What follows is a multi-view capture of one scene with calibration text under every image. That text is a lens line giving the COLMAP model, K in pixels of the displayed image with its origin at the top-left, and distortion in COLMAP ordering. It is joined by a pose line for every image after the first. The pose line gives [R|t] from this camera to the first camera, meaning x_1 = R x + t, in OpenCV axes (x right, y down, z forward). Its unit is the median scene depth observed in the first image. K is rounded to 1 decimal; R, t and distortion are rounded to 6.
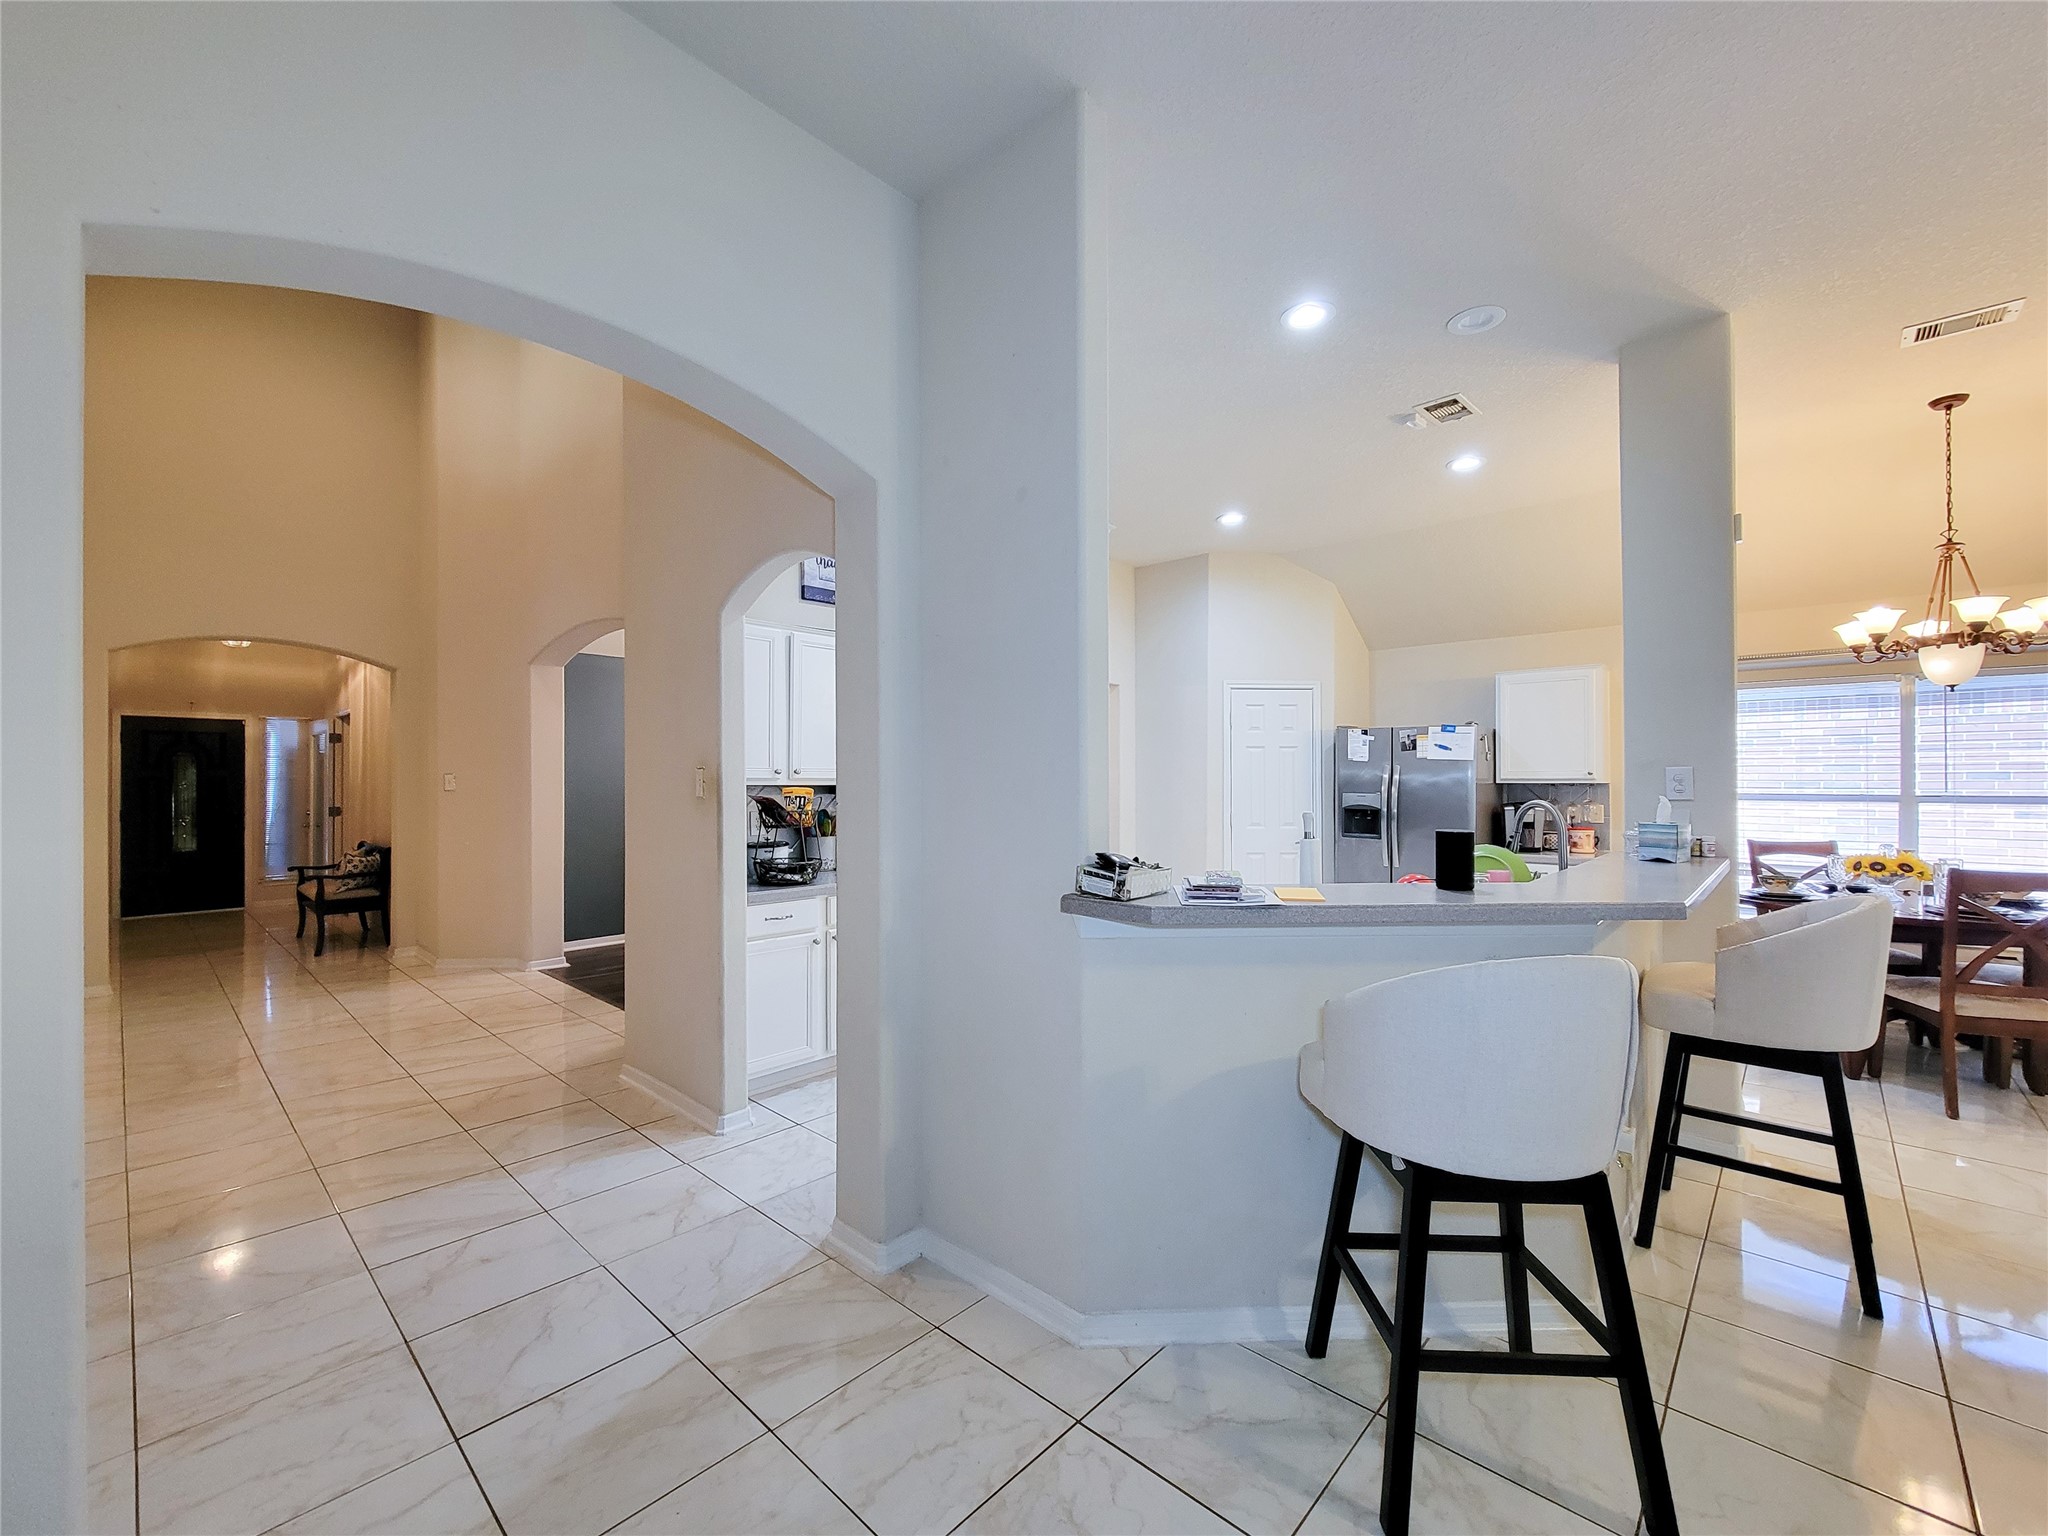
lens RADIAL K [[854.2, 0, 1028.1], [0, 854.2, 774.2], [0, 0, 1]] dist [-0.005300, -0.000972]
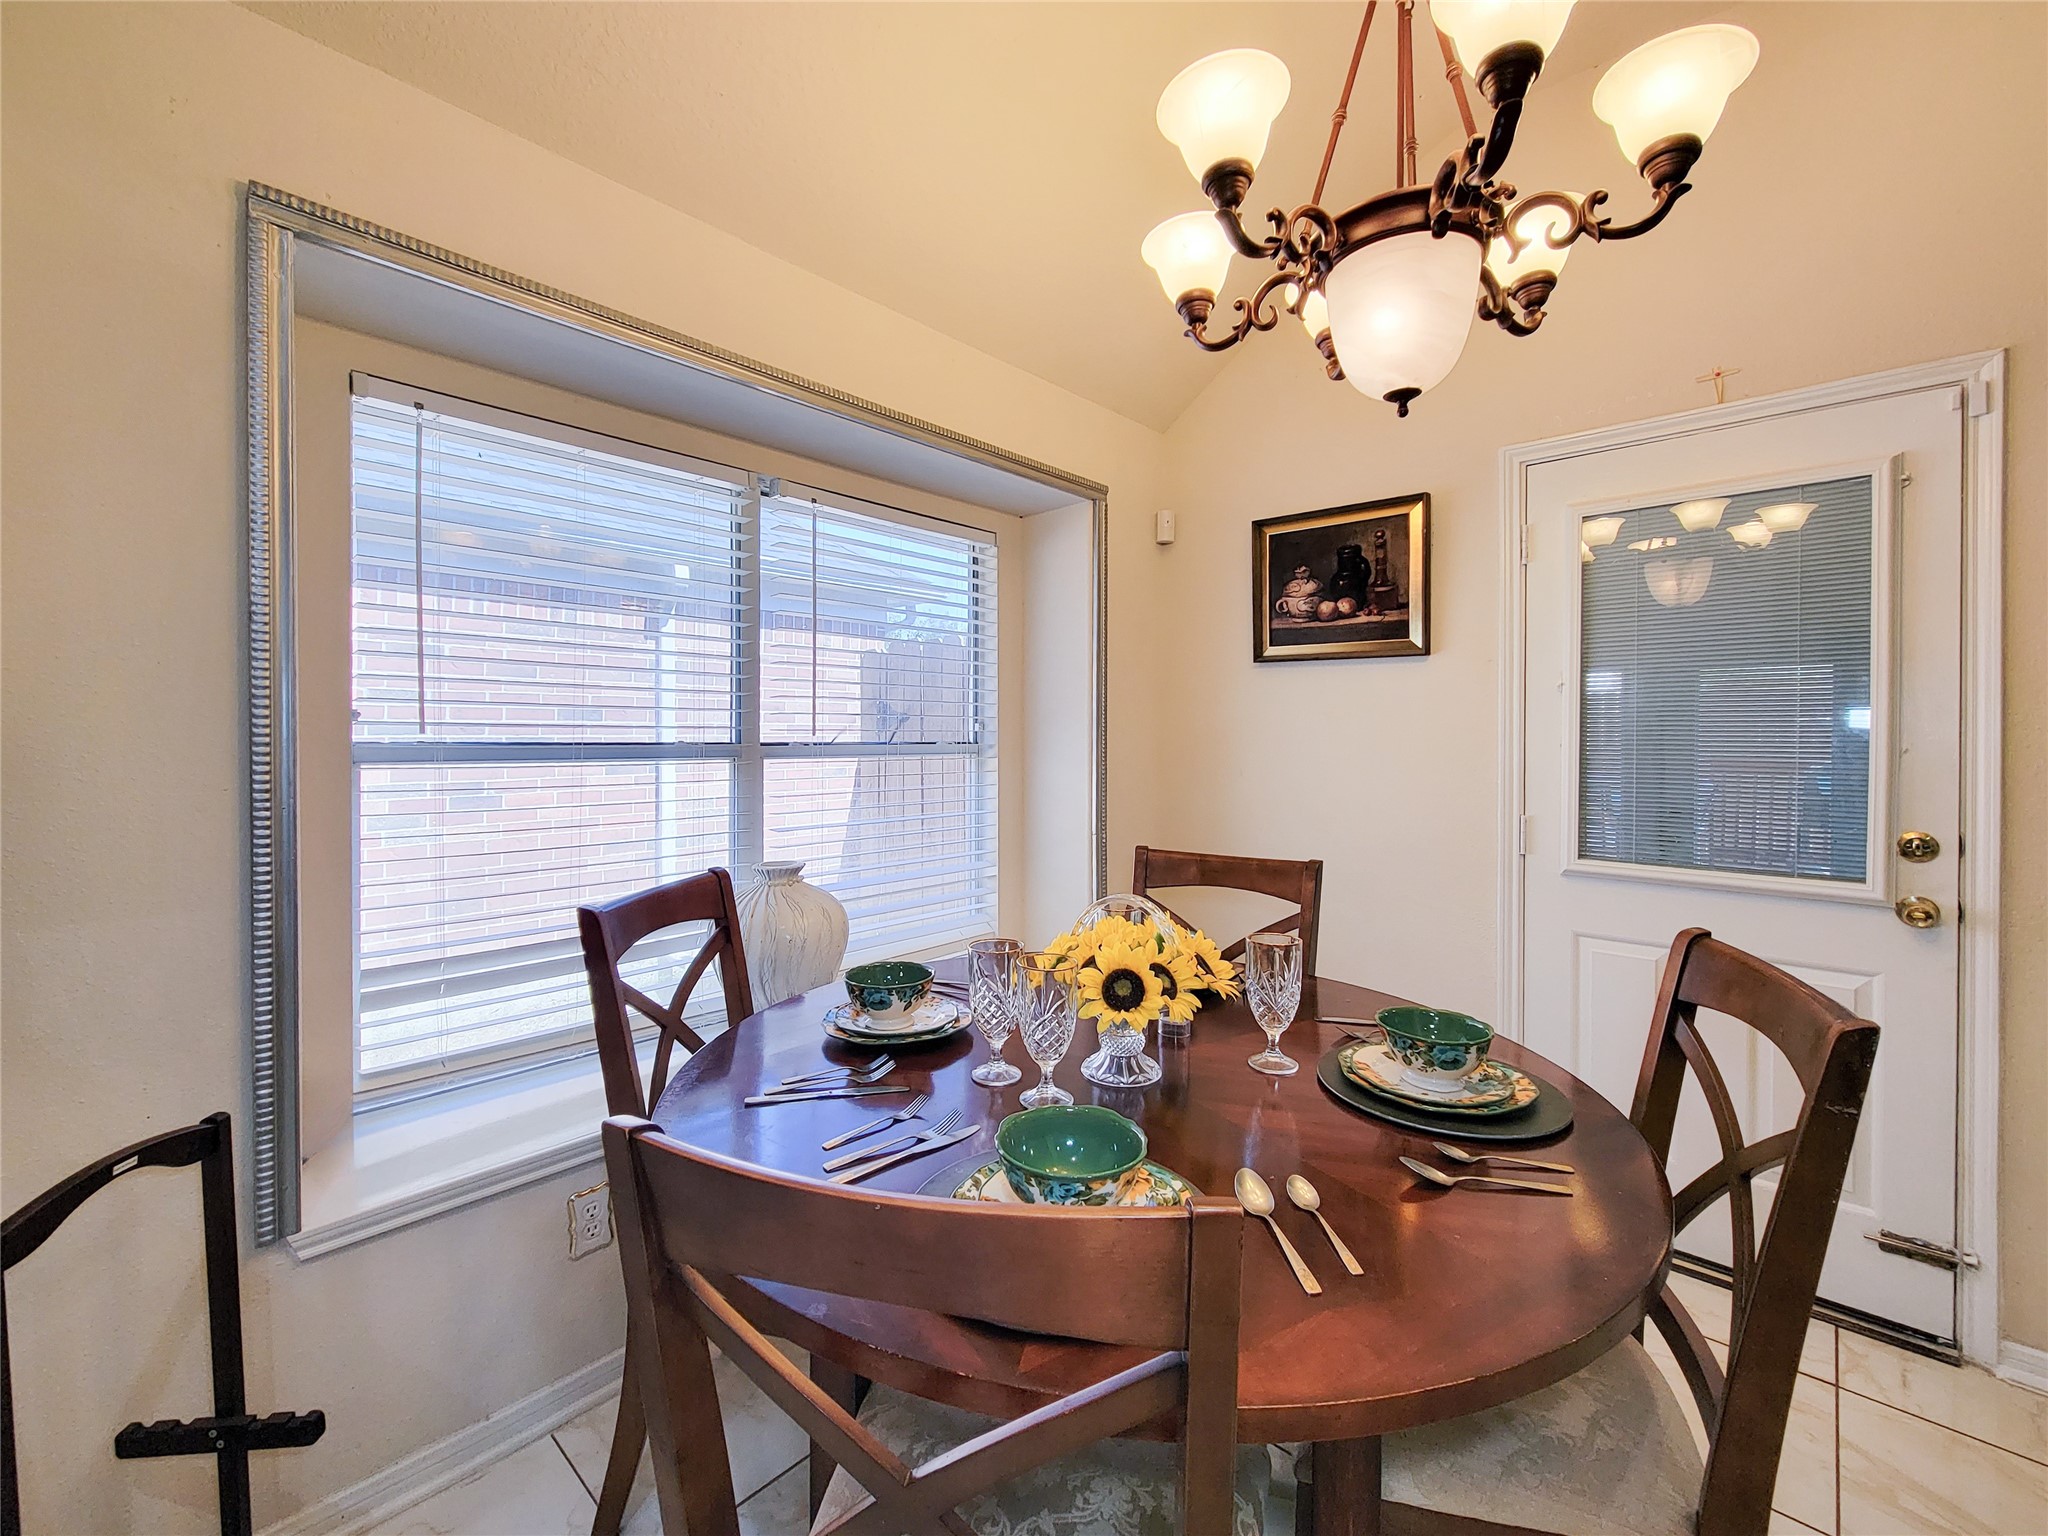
lens RADIAL K [[854.2, 0, 1025.6], [0, 854.2, 750.6], [0, 0, 1]] dist [-0.005300, -0.000972]
pose [[-0.002980, -0.018254, 0.999829, 0.527690], [-0.009009, 0.999793, 0.018226, 0.017617], [-0.999955, -0.008953, -0.003144, 0.760223]]
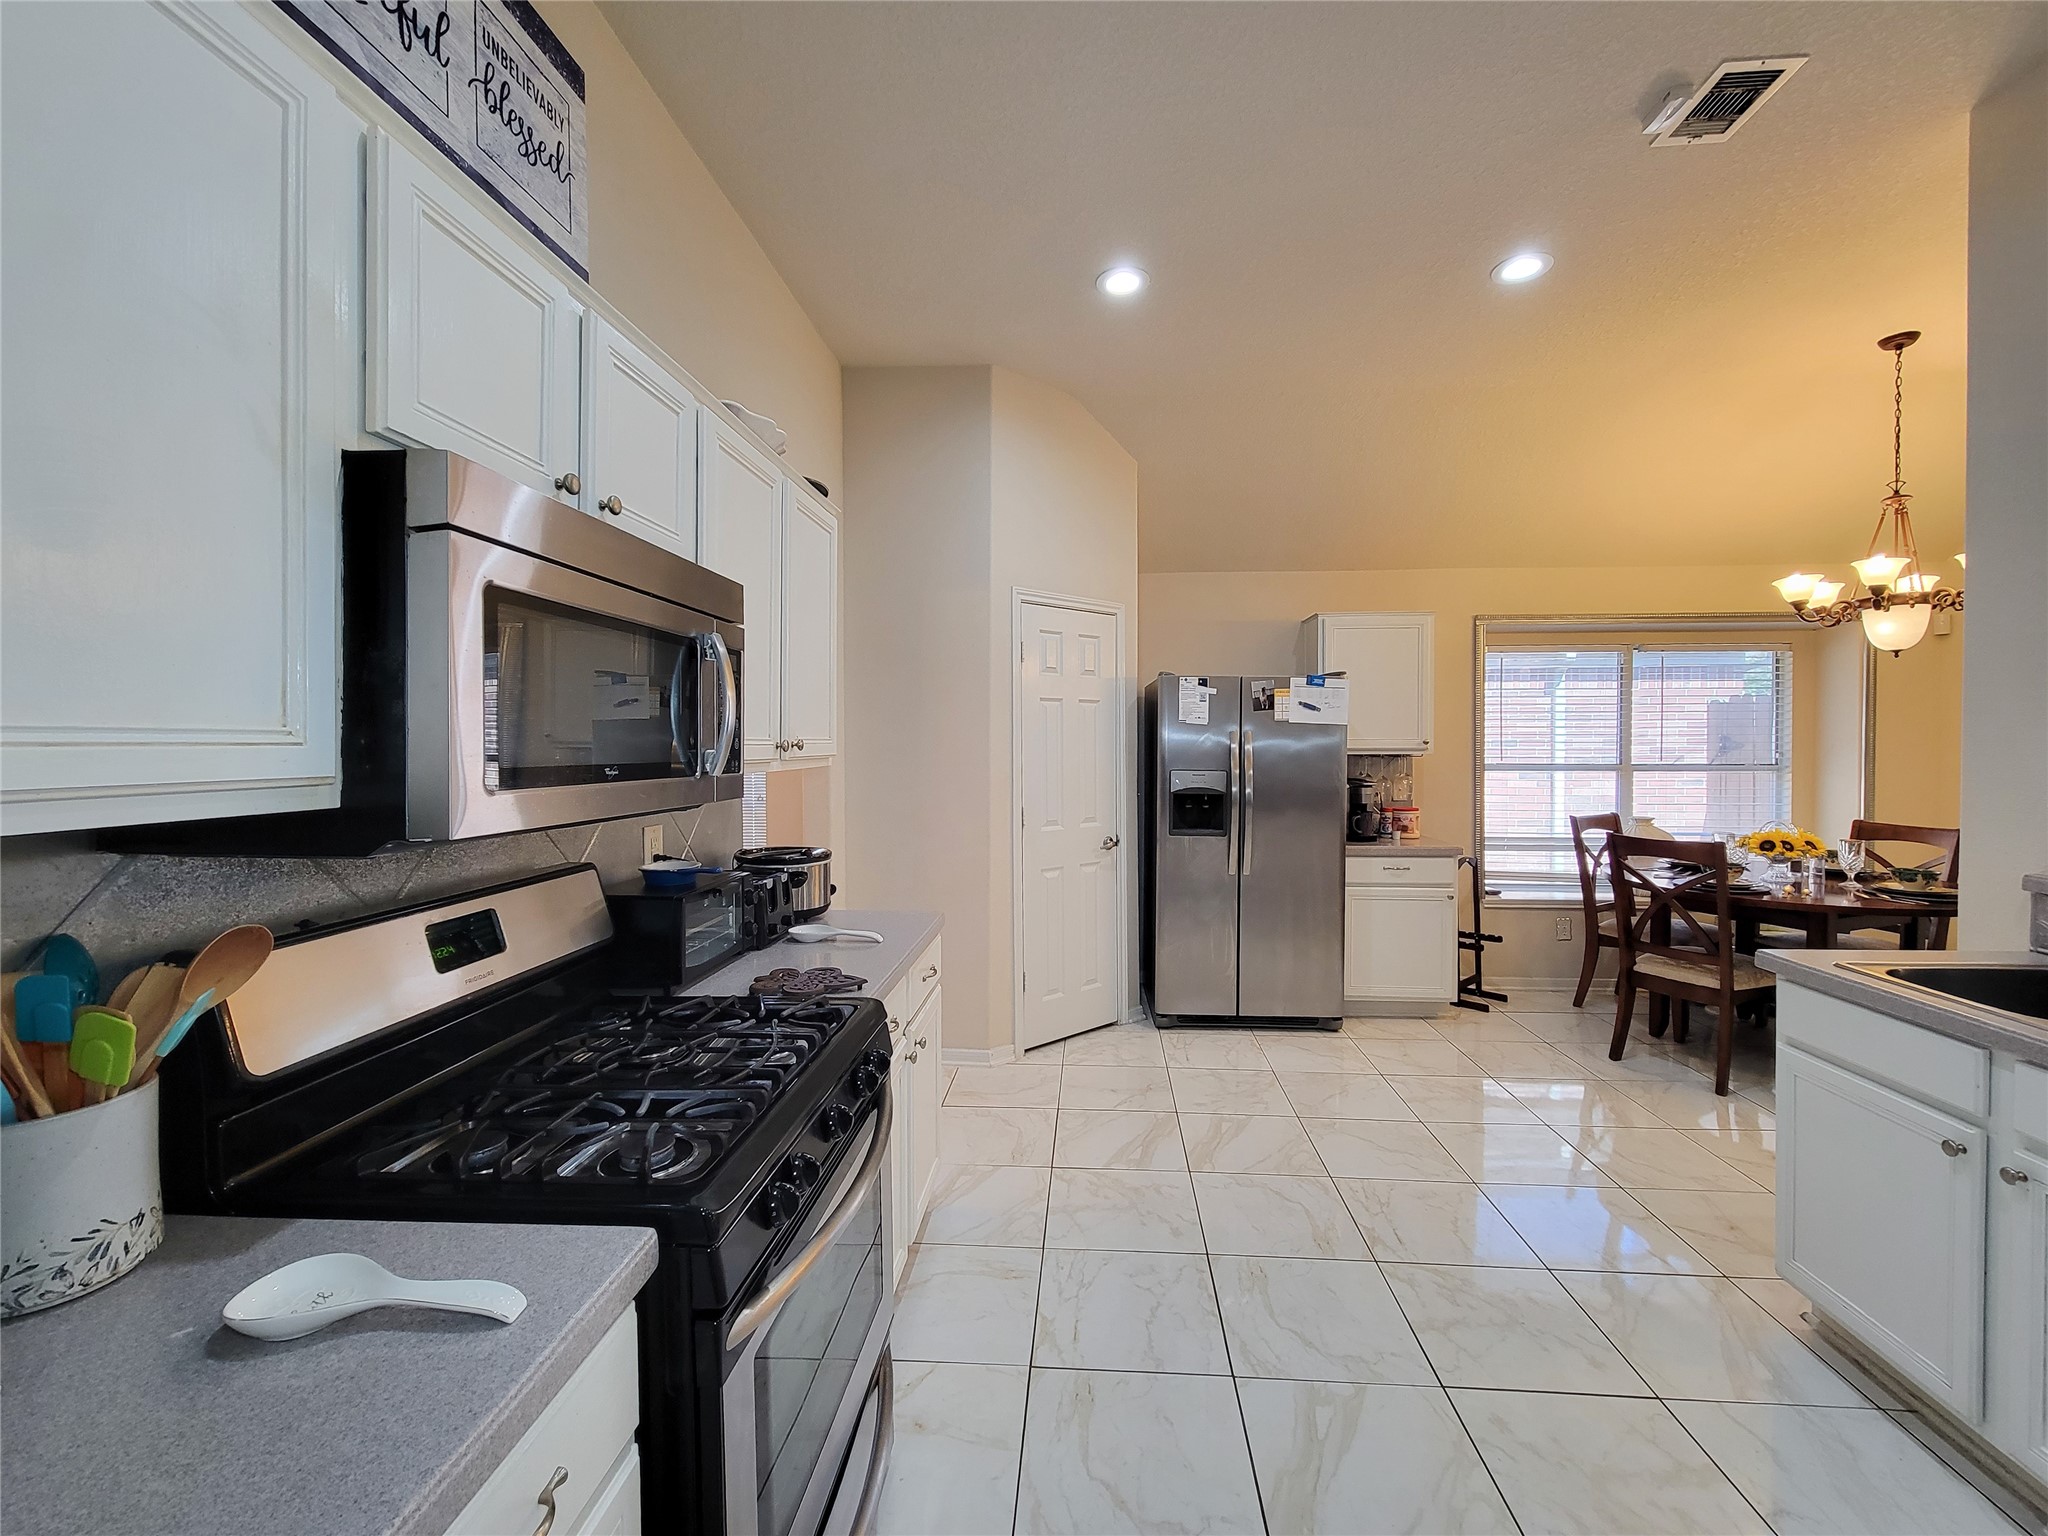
lens RADIAL K [[854.2, 0, 1027.9], [0, 854.2, 762.9], [0, 0, 1]] dist [-0.005300, -0.000972]
pose [[0.782530, -0.013675, 0.622462, -0.154957], [-0.003584, 0.999643, 0.026467, -0.001579], [-0.622602, -0.022942, 0.782202, 0.570287]]
